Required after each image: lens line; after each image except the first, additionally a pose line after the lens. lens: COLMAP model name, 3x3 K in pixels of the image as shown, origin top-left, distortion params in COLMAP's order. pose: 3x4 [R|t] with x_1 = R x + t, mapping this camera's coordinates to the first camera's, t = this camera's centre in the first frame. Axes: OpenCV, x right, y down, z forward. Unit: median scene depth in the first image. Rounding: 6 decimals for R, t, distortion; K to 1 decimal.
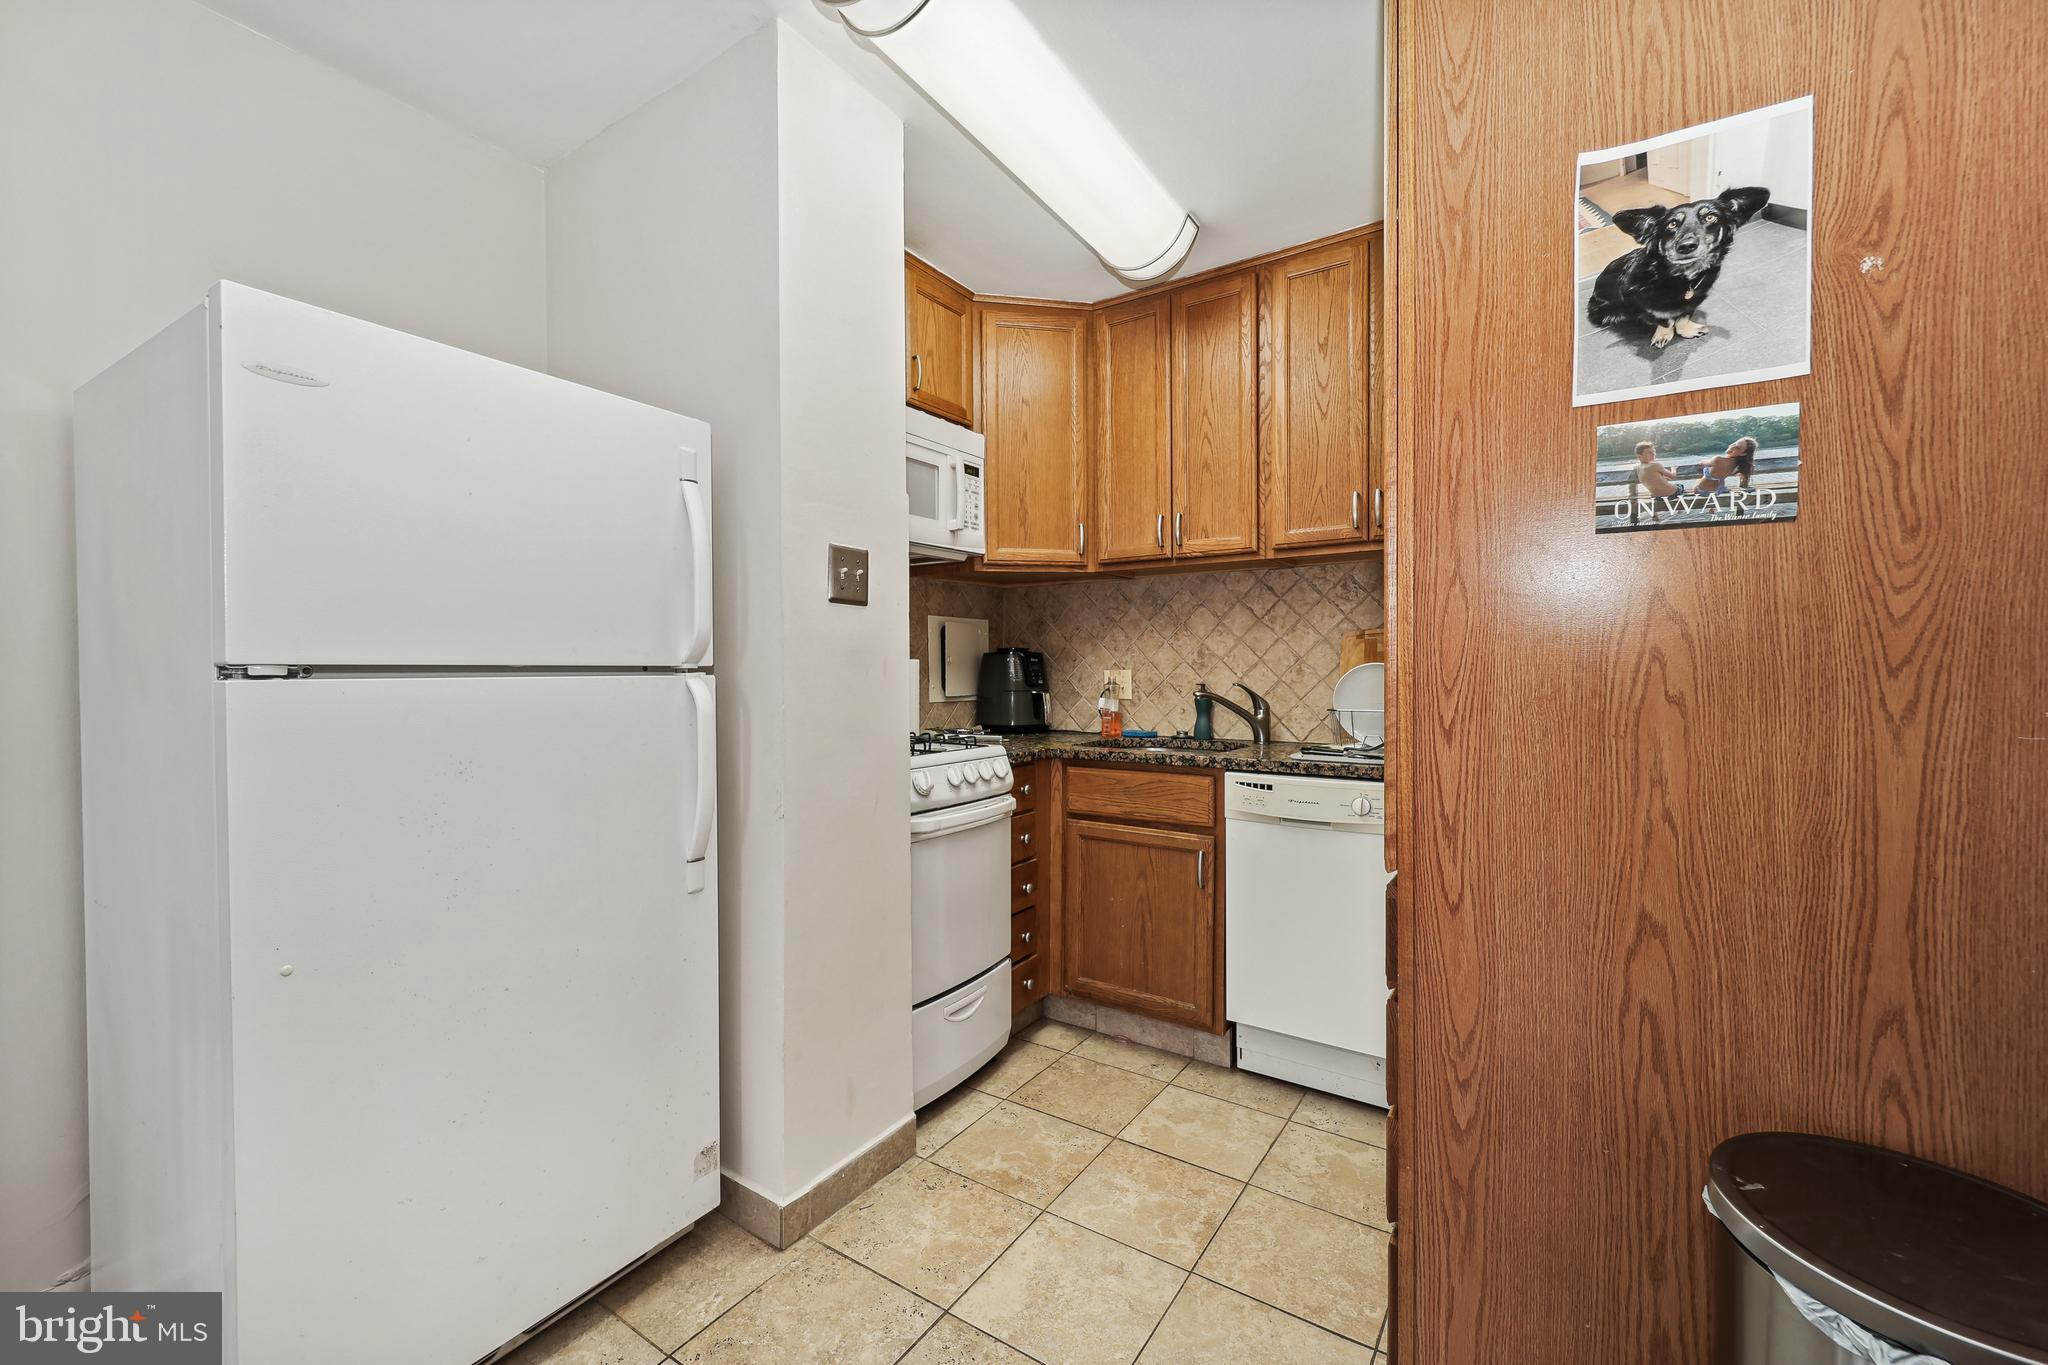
lens RADIAL K [[827.2, 0, 1021.3], [0, 827.2, 679.9], [0, 0, 1]] dist [0.012132, -0.006099]
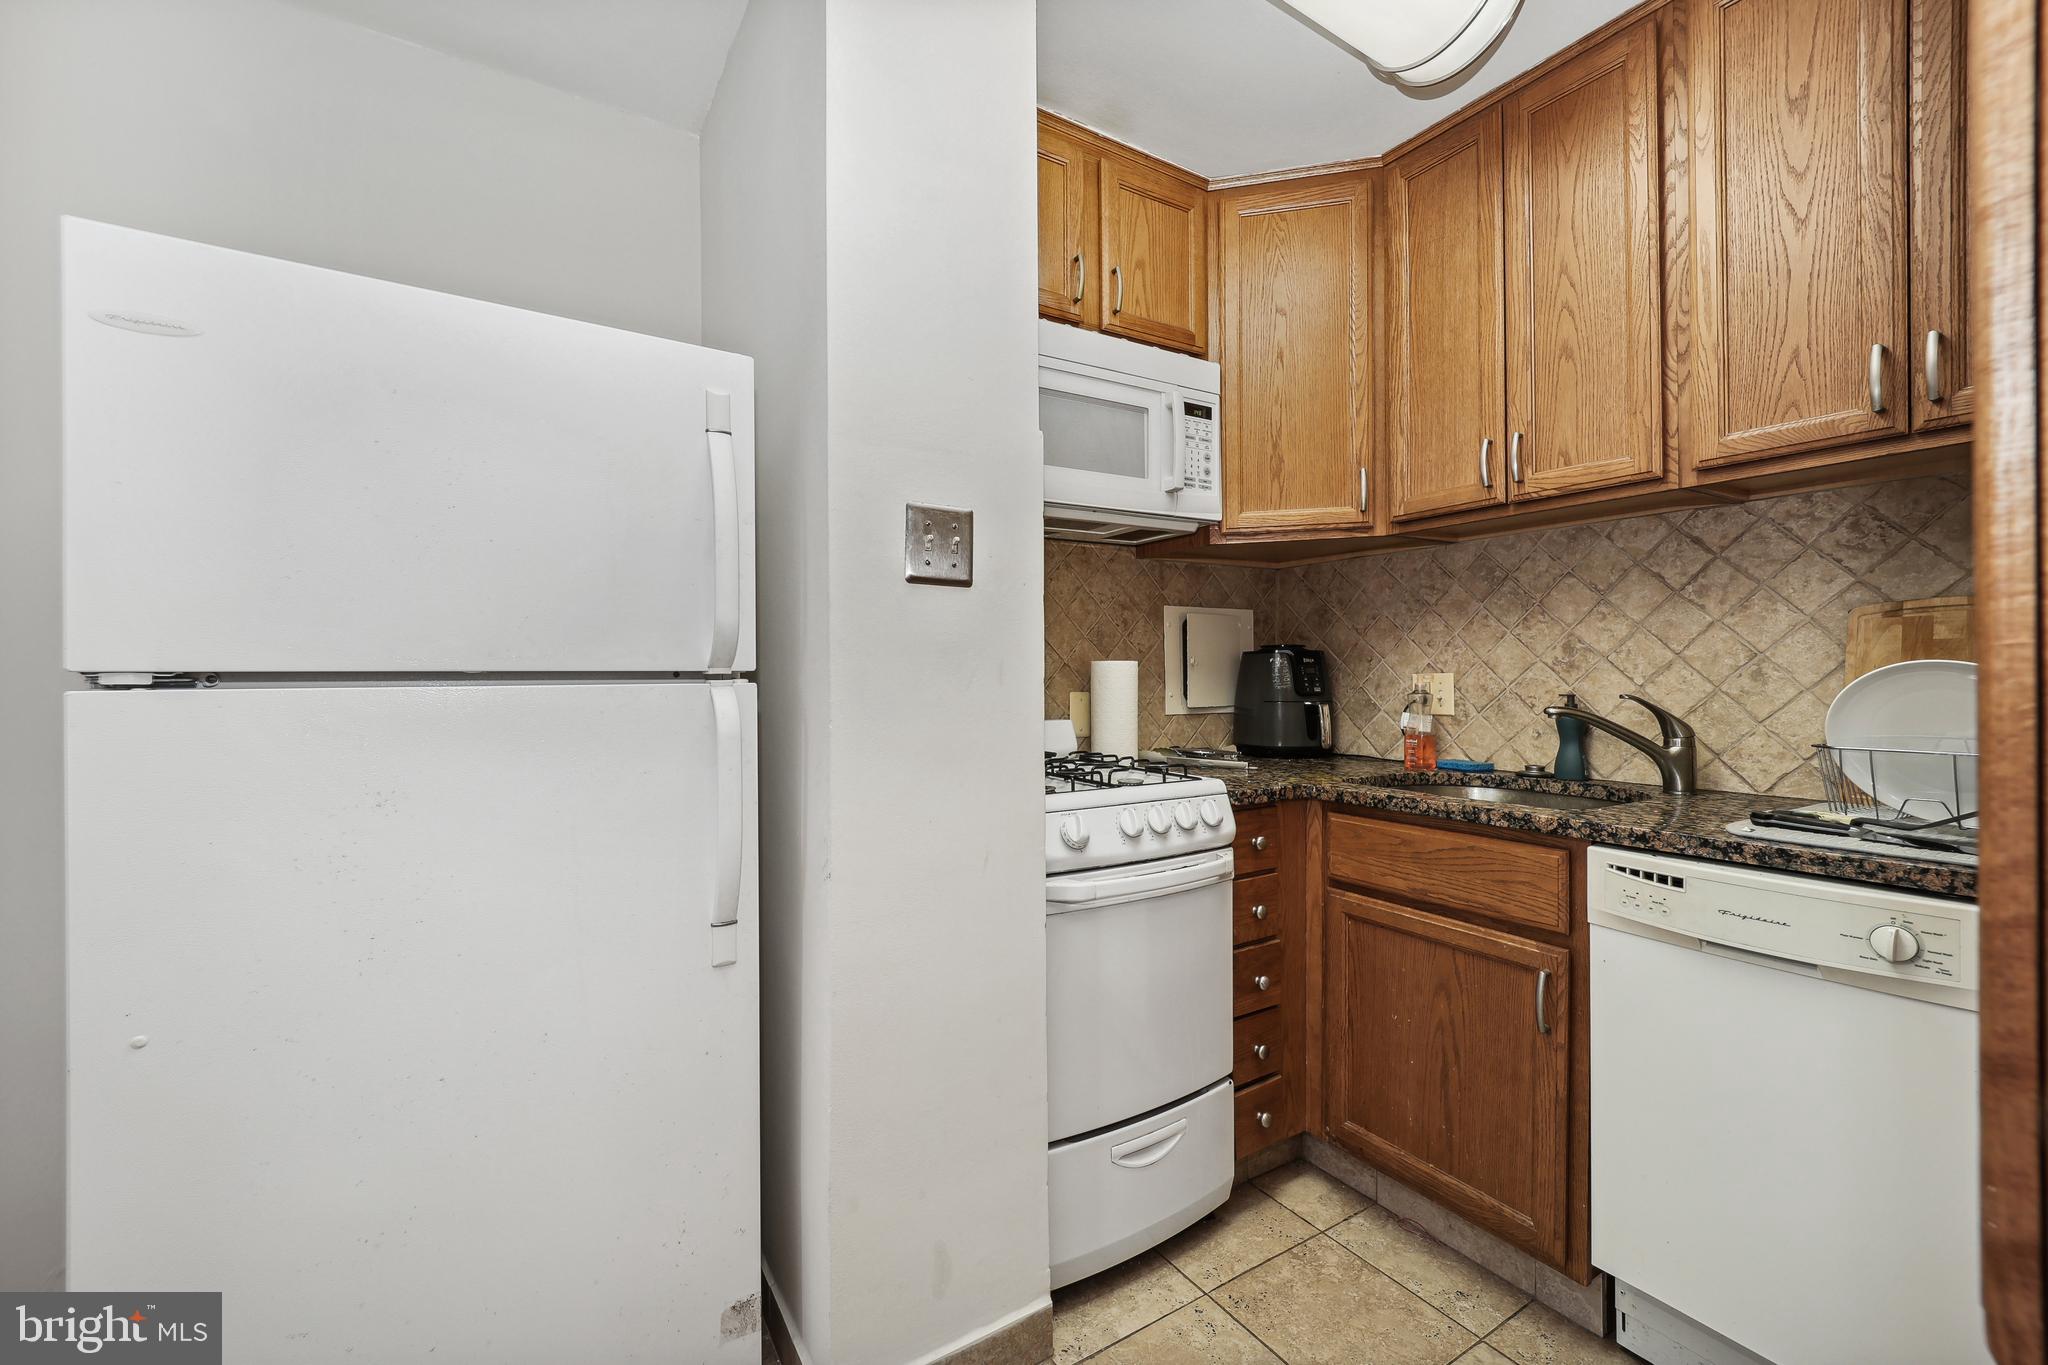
lens RADIAL K [[827.8, 0, 1018.0], [0, 827.8, 675.2], [0, 0, 1]] dist [0.015528, -0.010190]
pose [[0.910736, -0.001422, -0.412985, 0.109432], [-0.002408, 0.999959, -0.008752, -0.004286], [0.412981, 0.008965, 0.910696, 0.259947]]
